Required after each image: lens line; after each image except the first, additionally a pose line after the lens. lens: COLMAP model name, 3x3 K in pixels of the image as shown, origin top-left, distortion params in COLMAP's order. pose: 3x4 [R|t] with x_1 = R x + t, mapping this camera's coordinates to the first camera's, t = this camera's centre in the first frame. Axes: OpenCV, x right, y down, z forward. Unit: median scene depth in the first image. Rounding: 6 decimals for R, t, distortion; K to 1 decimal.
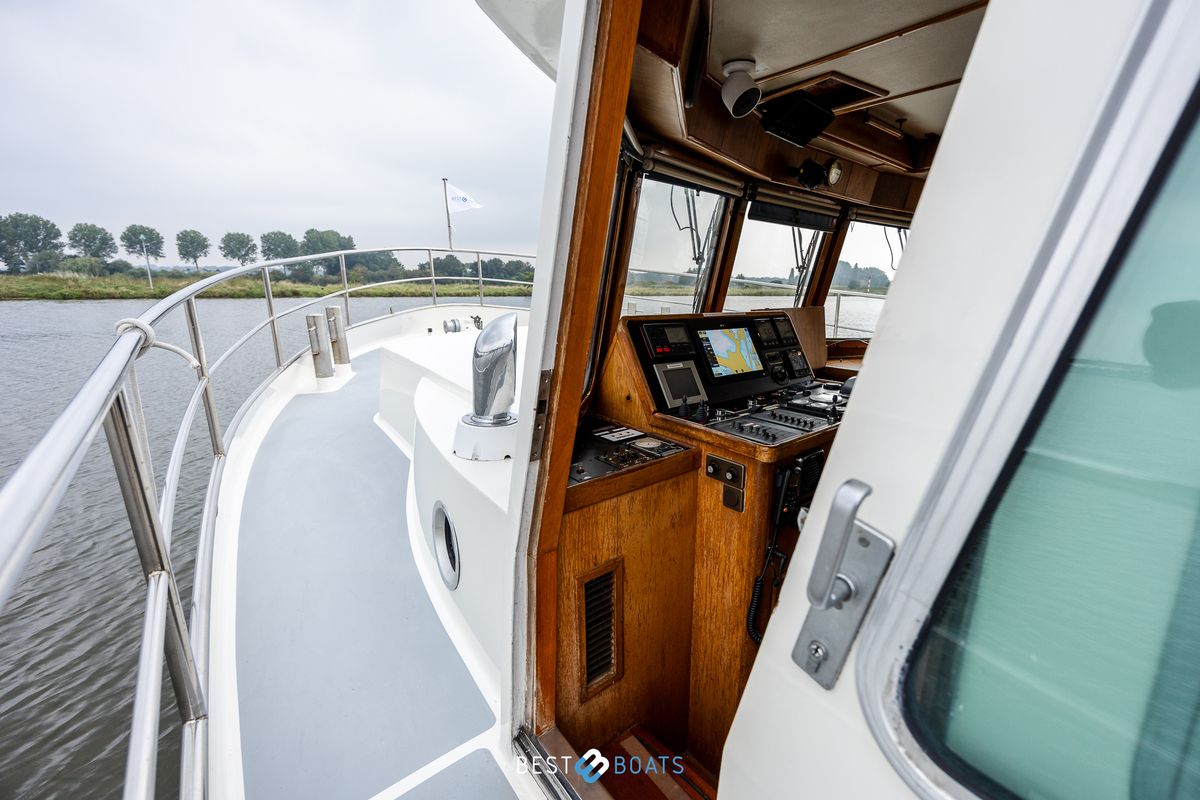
lens RADIAL K [[484.2, 0, 656.5], [0, 484.2, 397.7], [0, 0, 1]] dist [0.000146, -0.000013]
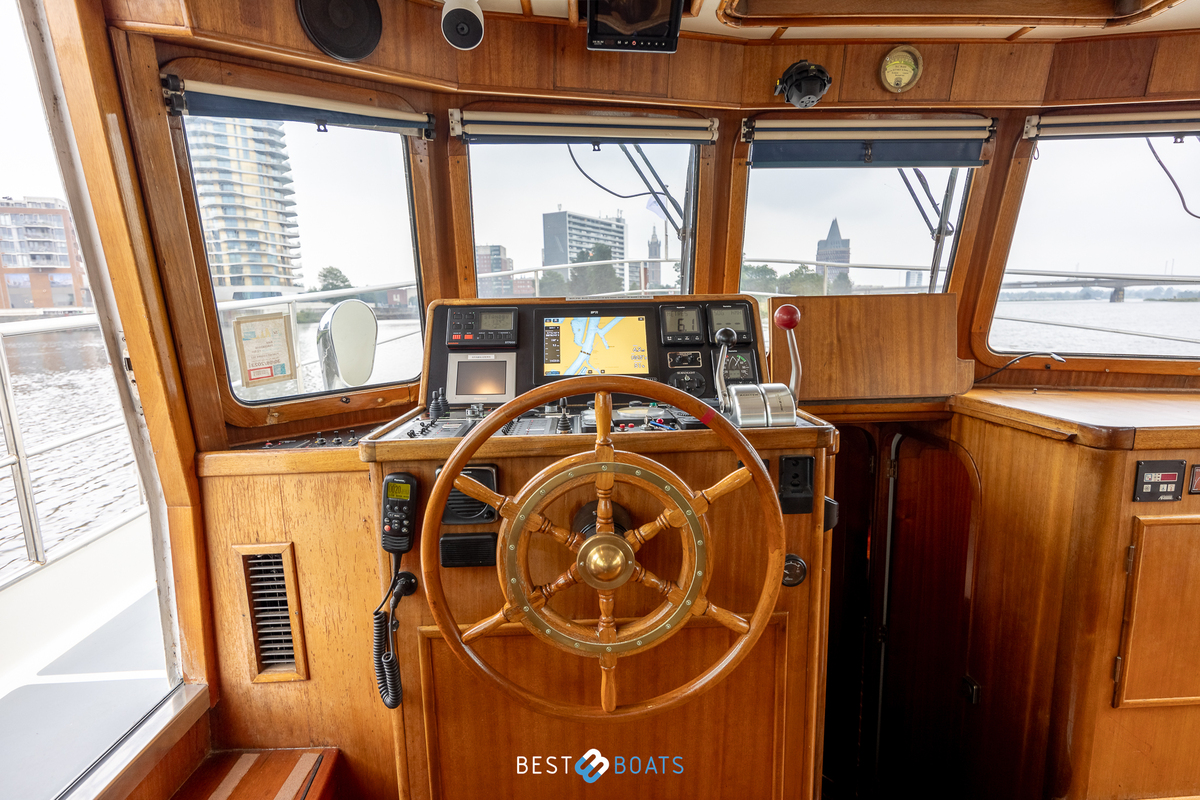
lens RADIAL K [[578.6, 0, 600.0], [0, 578.6, 400.0], [0, 0, 1]] dist [-0.001425, -0.000155]
pose [[0.781179, 0.072830, -0.620045, 0.749862], [-0.109821, 0.993716, -0.021639, 0.006346], [0.614573, 0.084998, 0.784268, 0.320264]]
